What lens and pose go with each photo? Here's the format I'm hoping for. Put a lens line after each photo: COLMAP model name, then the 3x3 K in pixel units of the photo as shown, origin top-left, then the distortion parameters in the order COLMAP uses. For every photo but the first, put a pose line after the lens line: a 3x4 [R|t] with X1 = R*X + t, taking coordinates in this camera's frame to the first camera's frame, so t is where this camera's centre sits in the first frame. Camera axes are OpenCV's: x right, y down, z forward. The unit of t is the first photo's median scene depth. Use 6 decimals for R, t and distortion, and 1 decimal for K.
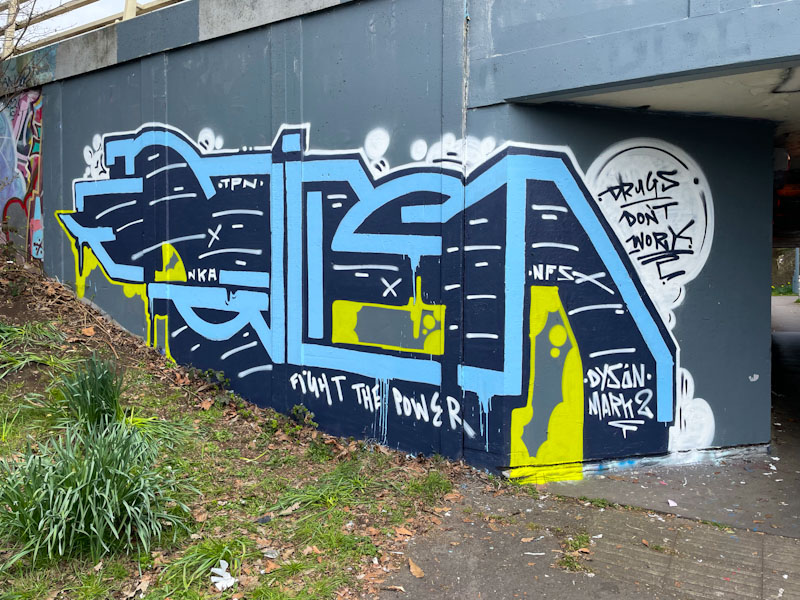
lens RADIAL K [[614.1, 0, 403.8], [0, 614.1, 297.2], [0, 0, 1]] dist [0.046620, -0.021243]
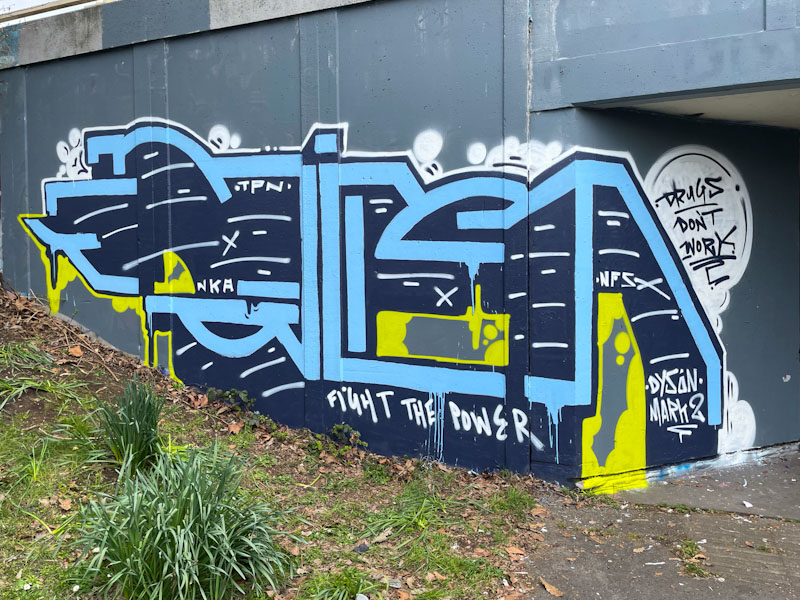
lens RADIAL K [[651.0, 0, 391.3], [0, 651.0, 301.2], [0, 0, 1]] dist [0.055901, -0.047023]
pose [[0.989163, -0.017136, 0.145816, -0.253660], [0.017672, 0.999841, -0.002378, -0.008002], [-0.145752, 0.004929, 0.989309, 0.010011]]
